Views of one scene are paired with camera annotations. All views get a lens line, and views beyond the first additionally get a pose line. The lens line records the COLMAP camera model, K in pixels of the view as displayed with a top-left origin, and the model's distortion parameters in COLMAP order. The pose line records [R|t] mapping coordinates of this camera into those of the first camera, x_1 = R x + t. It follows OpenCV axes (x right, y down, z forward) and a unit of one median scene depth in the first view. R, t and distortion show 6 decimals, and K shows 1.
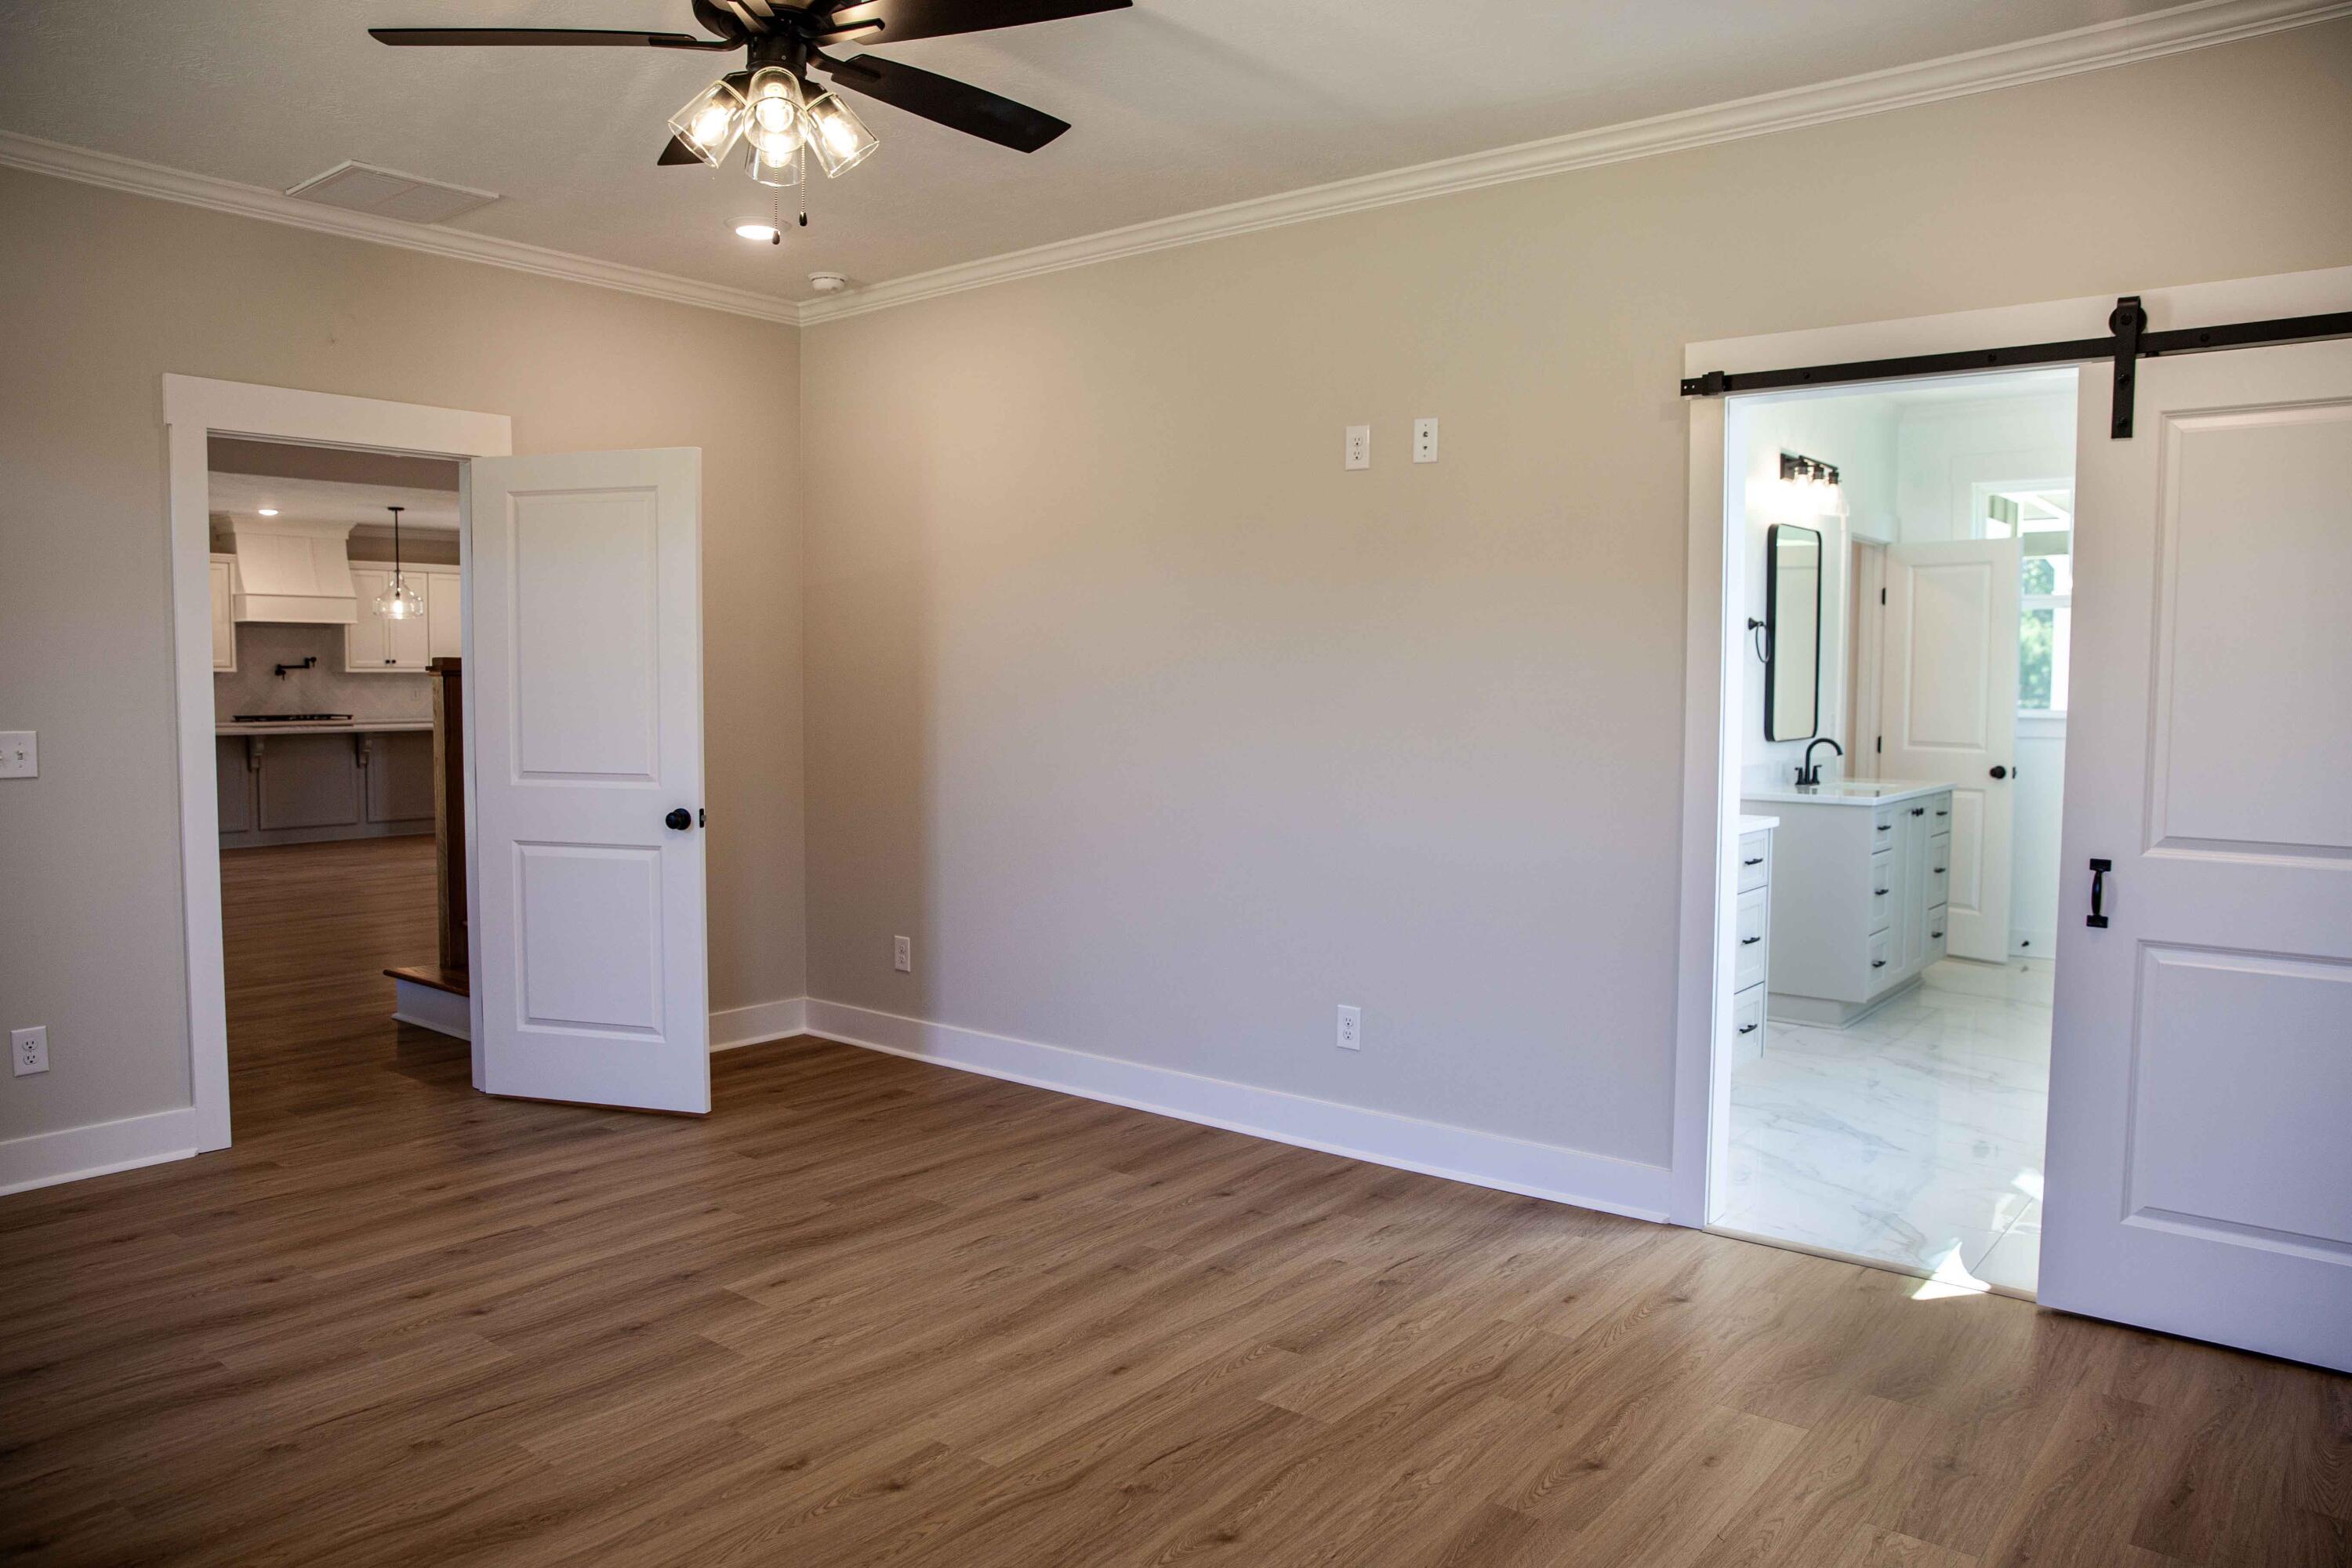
lens RADIAL K [[1616.3, 0, 1168.8], [0, 1616.3, 785.6], [0, 0, 1]] dist [-0.086022, 0.060264]
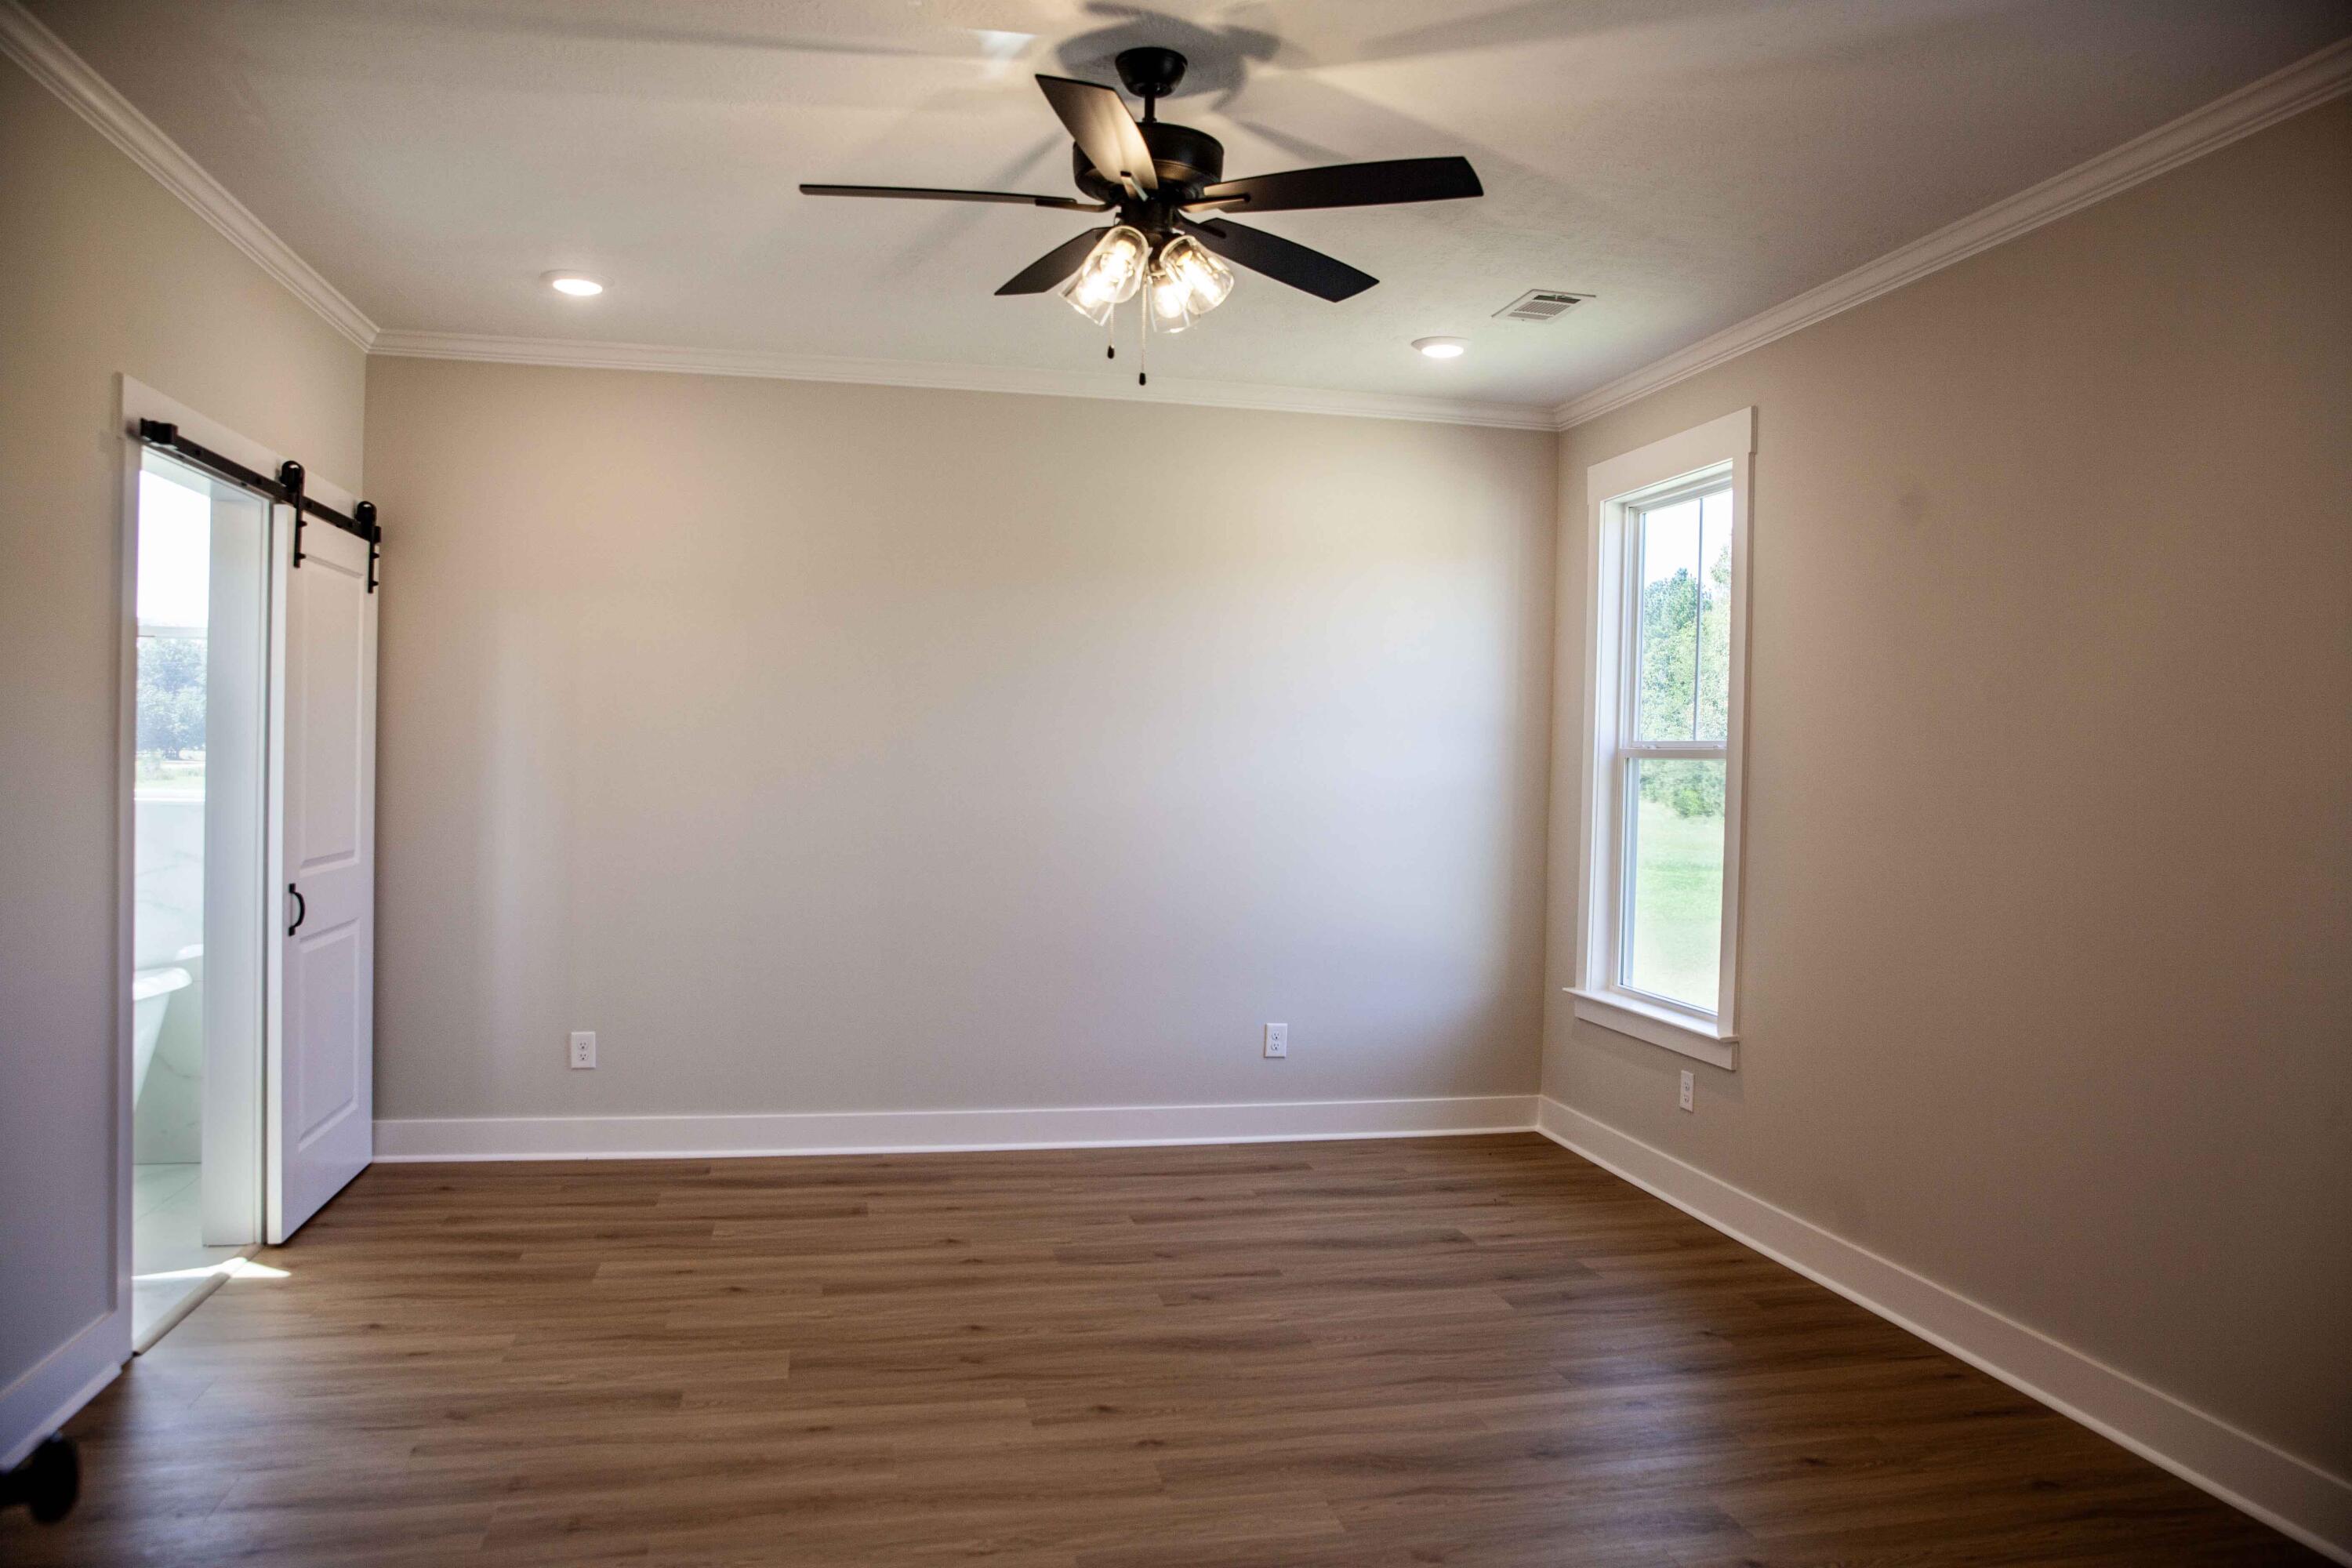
lens RADIAL K [[1616.3, 0, 1170.8], [0, 1616.3, 784.8], [0, 0, 1]] dist [-0.086022, 0.060264]
pose [[-0.776173, -0.030032, 0.629804, -0.863435], [0.020738, 0.997109, 0.073104, -0.125715], [-0.630179, 0.069803, -0.773306, 1.654838]]
